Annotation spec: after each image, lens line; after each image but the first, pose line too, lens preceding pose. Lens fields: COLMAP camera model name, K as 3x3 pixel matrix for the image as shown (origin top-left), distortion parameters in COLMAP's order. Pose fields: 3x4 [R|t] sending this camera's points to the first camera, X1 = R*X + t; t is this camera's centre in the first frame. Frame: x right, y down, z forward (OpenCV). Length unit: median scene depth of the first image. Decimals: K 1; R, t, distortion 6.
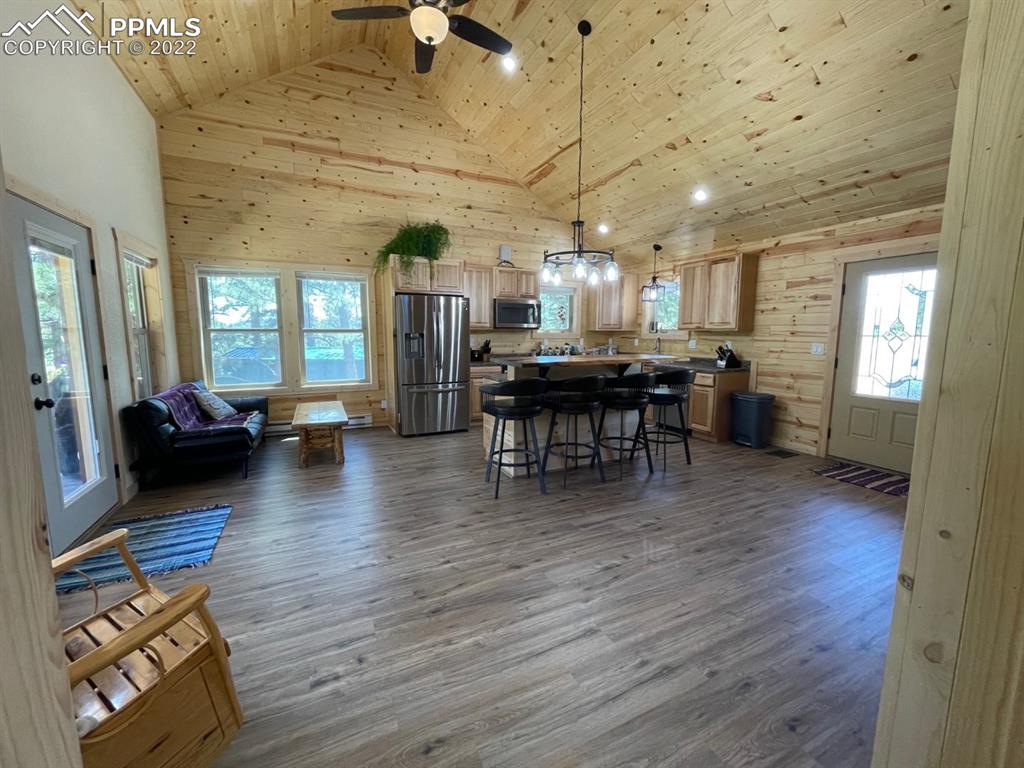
lens RADIAL K [[414.7, 0, 509.7], [0, 414.7, 381.4], [0, 0, 1]] dist [-0.001871, 0.000819]
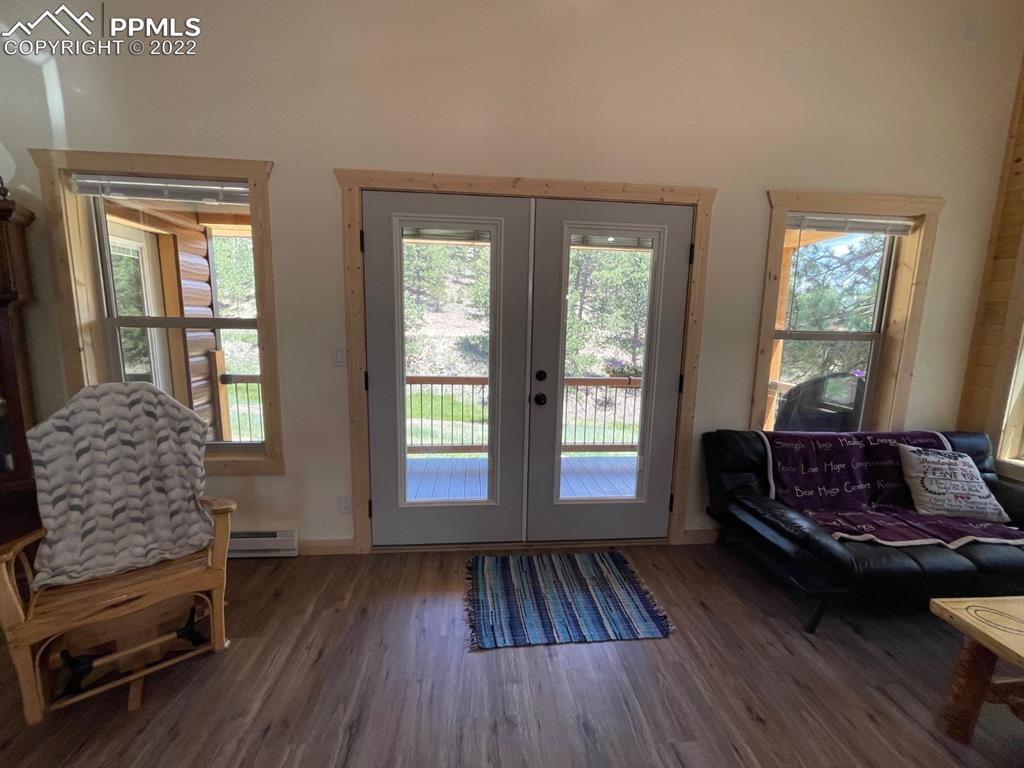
lens RADIAL K [[414.6, 0, 508.9], [0, 414.6, 383.5], [0, 0, 1]] dist [-0.000632, 0.000281]
pose [[-0.349441, 0.127565, -0.928234, -0.070354], [-0.134202, 0.973659, 0.184329, -0.088988], [0.927298, 0.188983, -0.323117, 0.664481]]
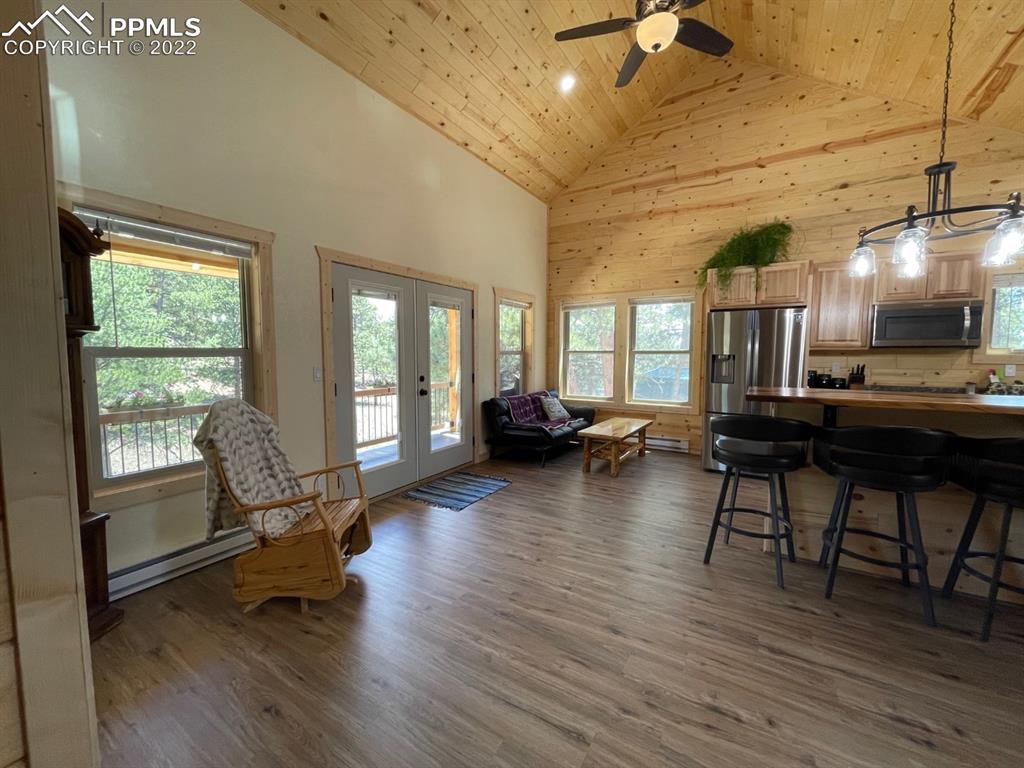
lens RADIAL K [[415.0, 0, 509.7], [0, 415.0, 381.5], [0, 0, 1]] dist [-0.001460, 0.000560]
pose [[0.536212, 0.056451, -0.842194, 0.315898], [-0.100471, 0.994936, 0.002720, -0.019210], [0.838082, 0.083158, 0.539168, 0.178588]]
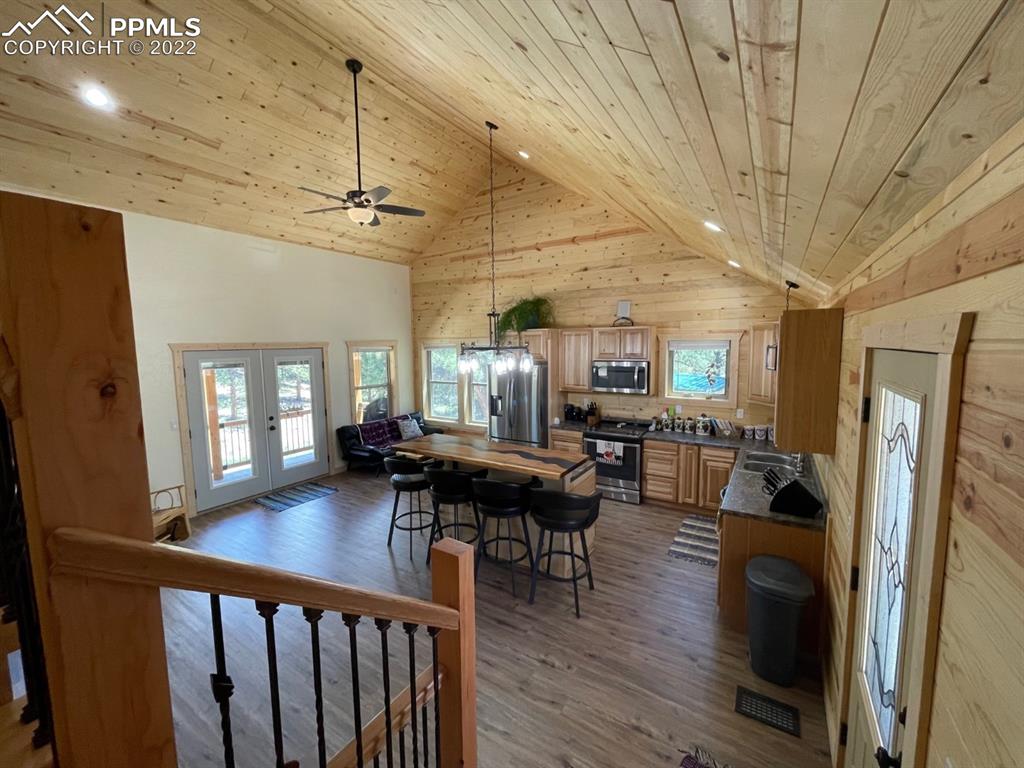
lens RADIAL K [[415.0, 0, 509.7], [0, 415.0, 381.5], [0, 0, 1]] dist [-0.001460, 0.000560]
pose [[0.521905, 0.068775, -0.850226, 0.945618], [-0.085937, 0.995912, 0.027808, -0.226303], [0.848663, 0.058553, 0.525682, 0.465606]]
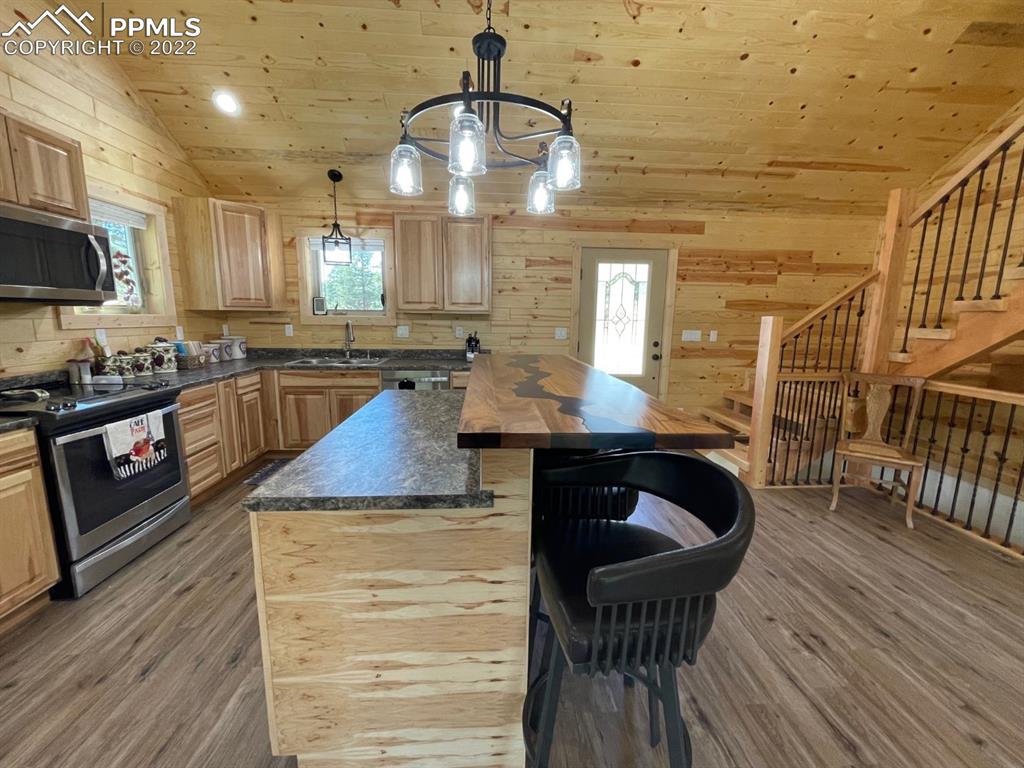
lens RADIAL K [[414.7, 0, 509.7], [0, 414.7, 381.4], [0, 0, 1]] dist [-0.001871, 0.000819]
pose [[0.376949, -0.146368, 0.914596, -0.217073], [0.098789, 0.988156, 0.117424, -0.096462], [-0.920951, 0.046089, 0.386944, 0.761053]]
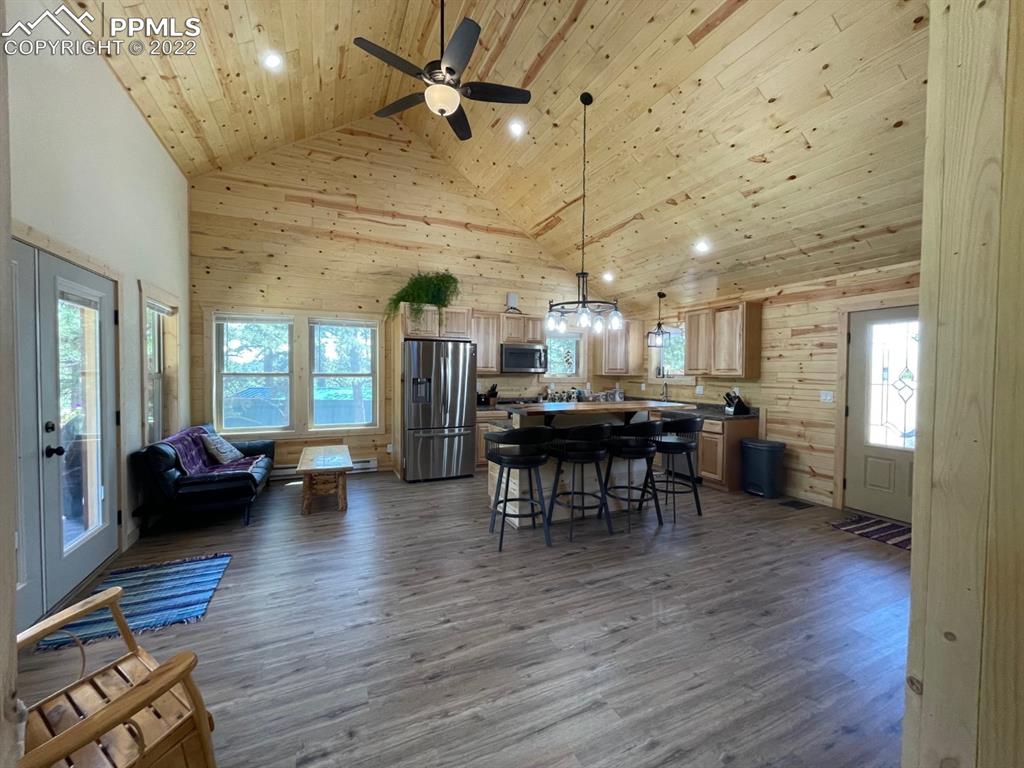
lens RADIAL K [[415.0, 0, 509.7], [0, 415.0, 381.5], [0, 0, 1]] dist [-0.001460, 0.000560]
pose [[0.999791, 0.005460, -0.019711, 0.005380], [-0.007342, 0.995287, -0.096699, -0.013751], [0.019090, 0.096823, 0.995119, -0.003834]]
